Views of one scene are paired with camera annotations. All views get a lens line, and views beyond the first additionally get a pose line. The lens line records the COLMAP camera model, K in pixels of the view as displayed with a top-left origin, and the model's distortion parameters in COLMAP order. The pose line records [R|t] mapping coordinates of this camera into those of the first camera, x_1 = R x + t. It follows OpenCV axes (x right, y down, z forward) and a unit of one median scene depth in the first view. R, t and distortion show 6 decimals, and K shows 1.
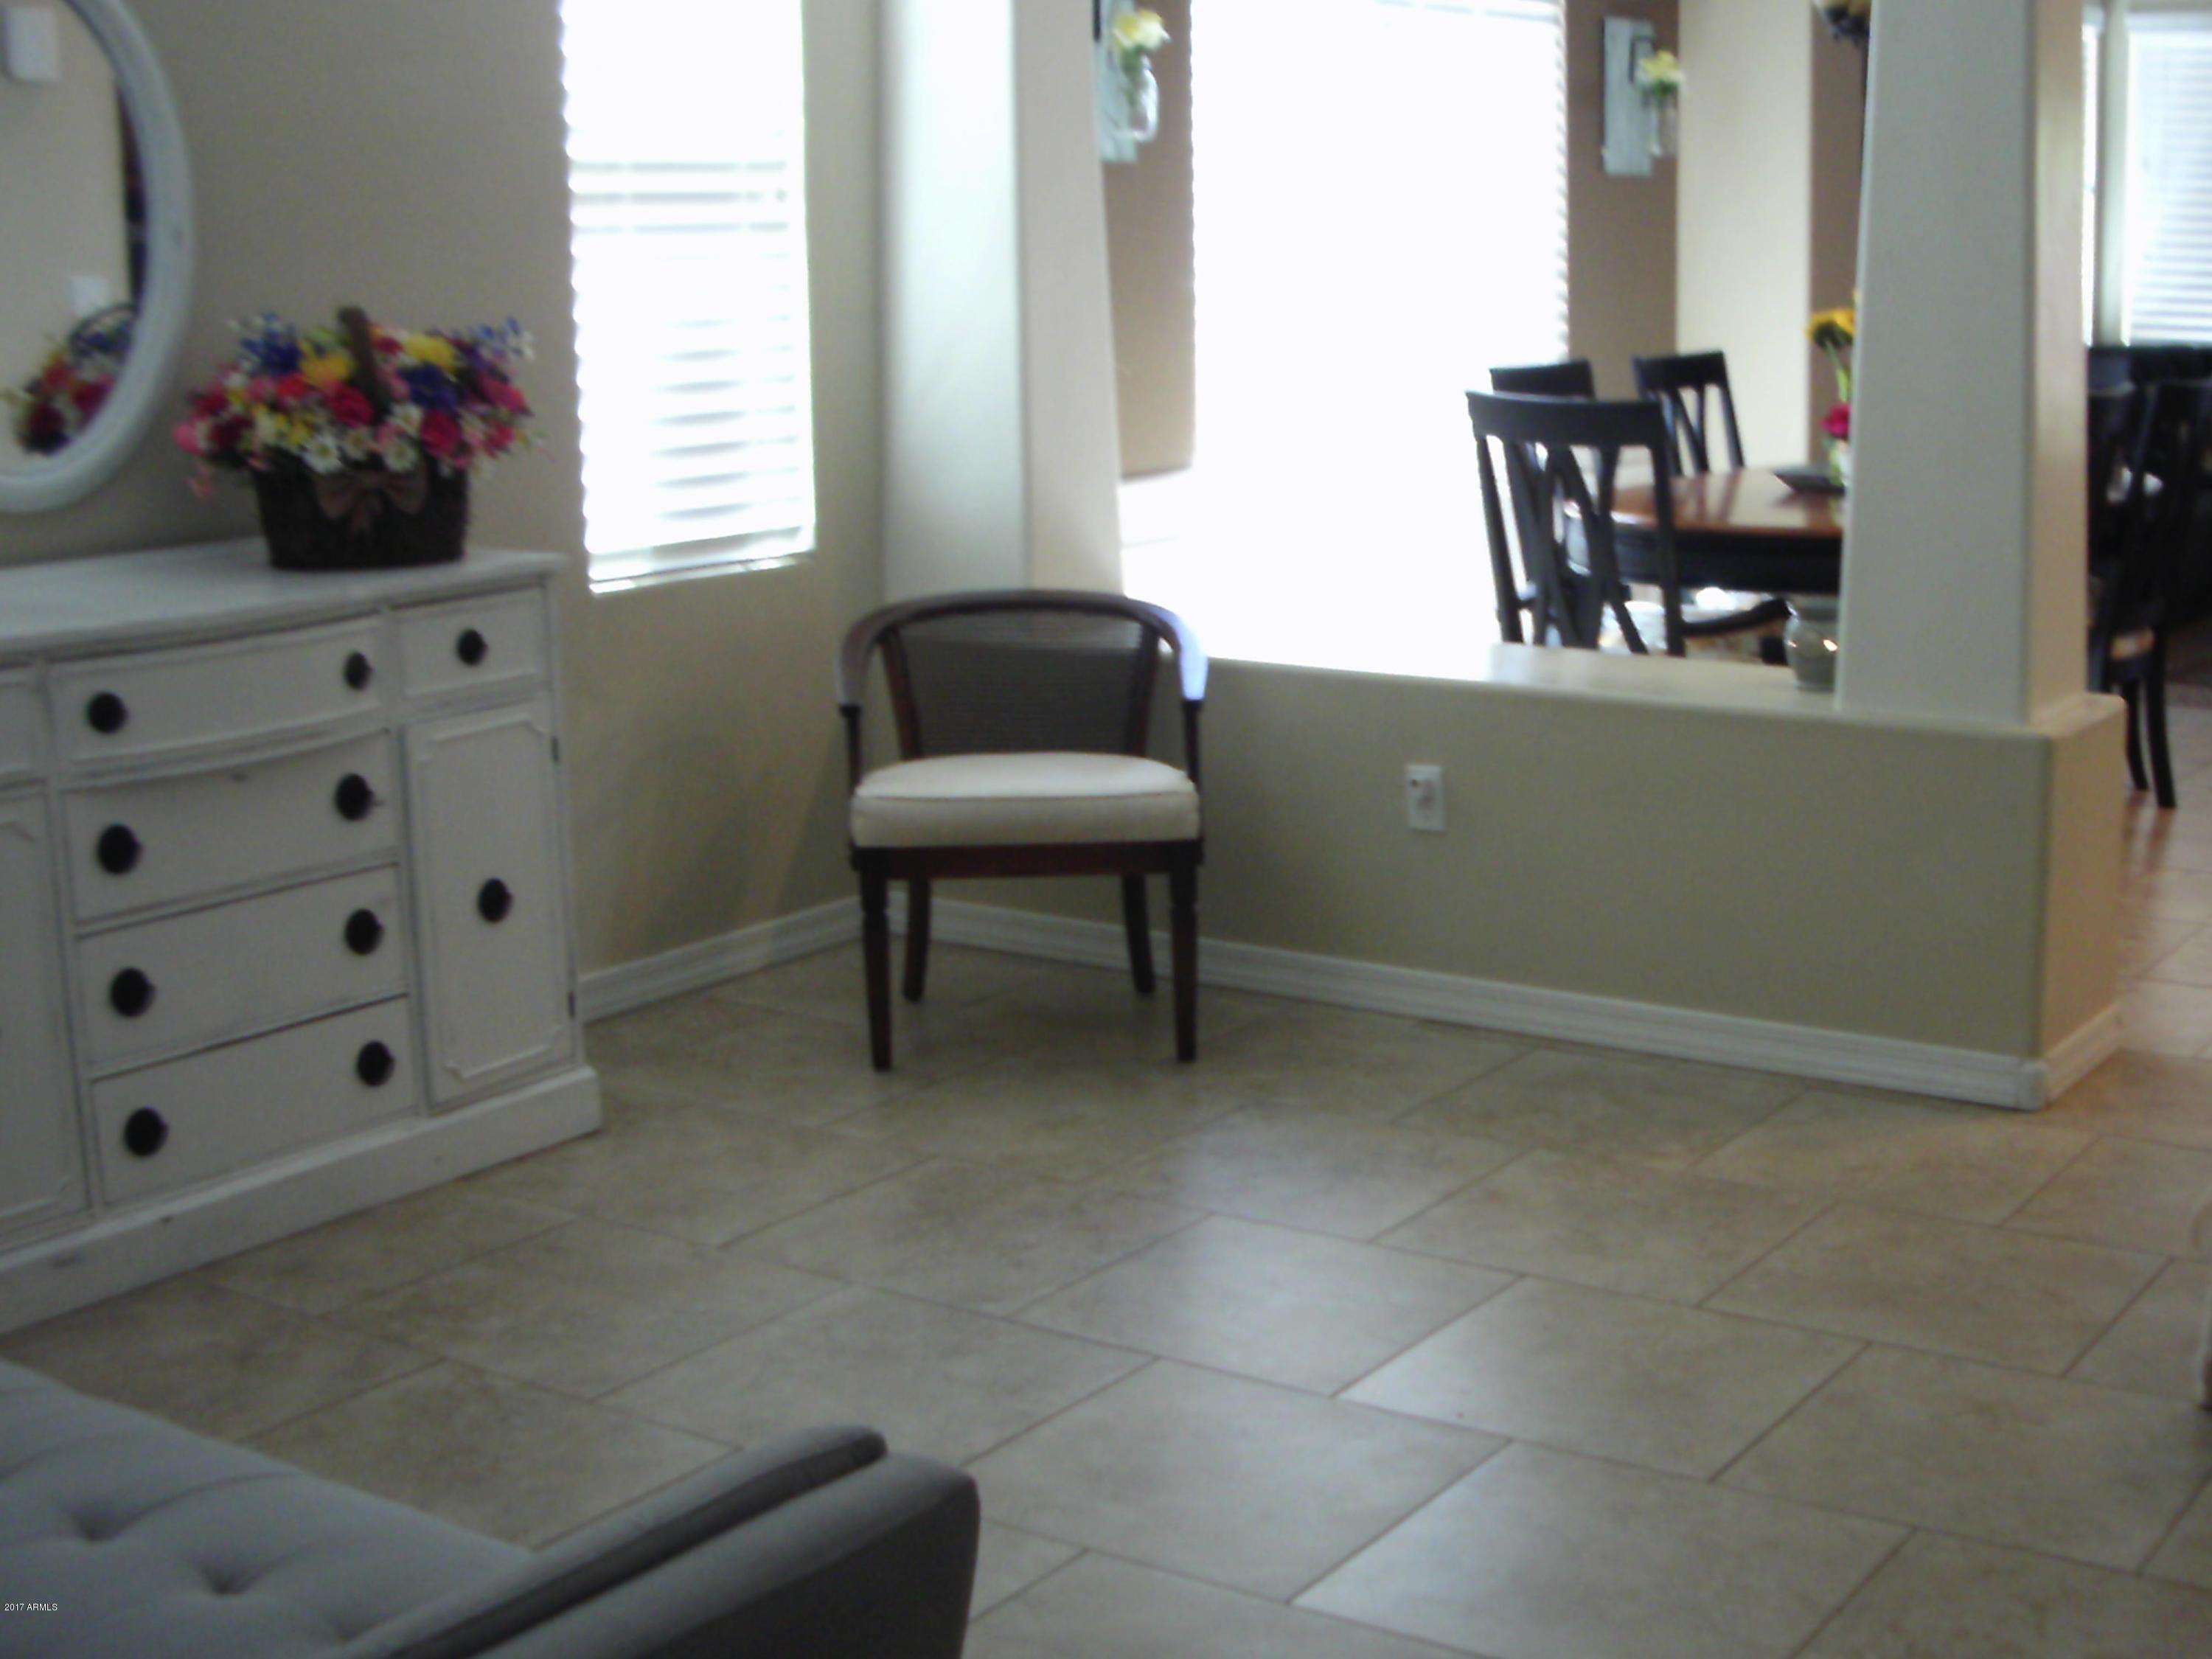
lens RADIAL K [[3085.8, 0, 1222.1], [0, 3085.8, 934.7], [0, 0, 1]] dist [-0.147765, 0.000000]
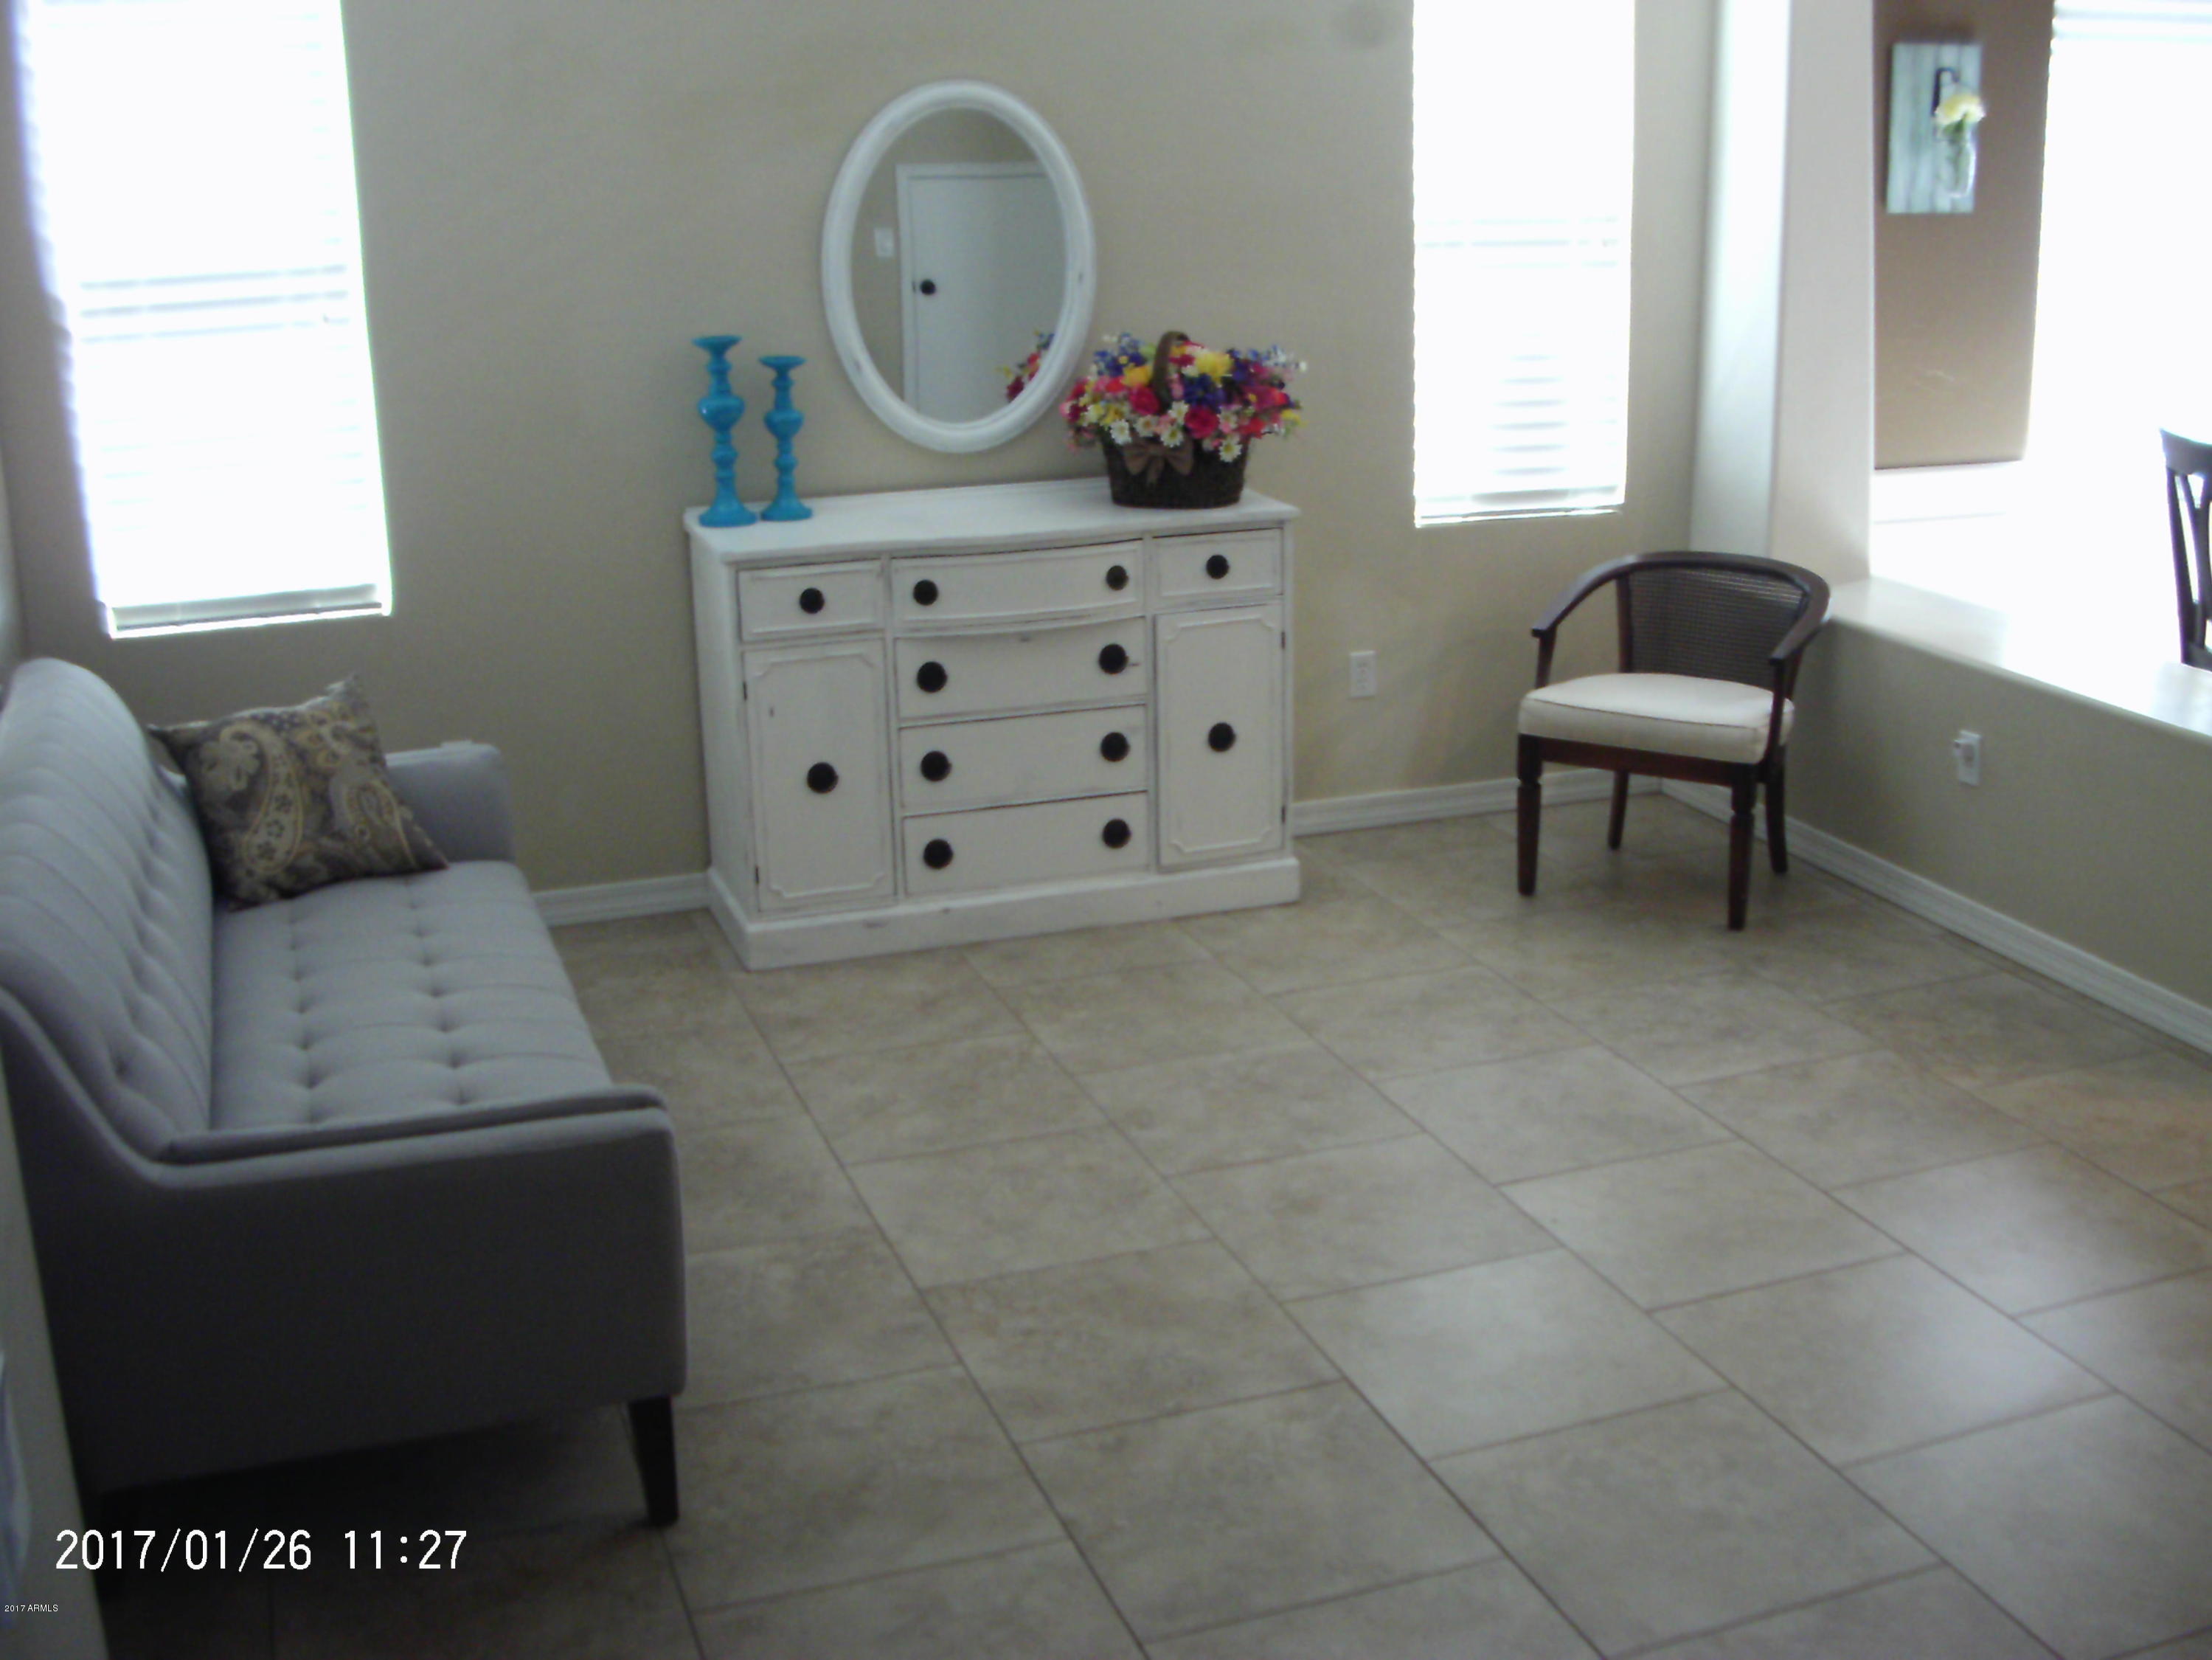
lens RADIAL K [[2487.0, 0, 1141.9], [0, 2487.0, 862.4], [0, 0, 1]] dist [-0.164800, 0.000000]
pose [[0.799781, 0.170887, -0.575455, 0.445673], [-0.128205, 0.985132, 0.114363, -0.086500], [0.586442, -0.017689, 0.809798, 0.000790]]
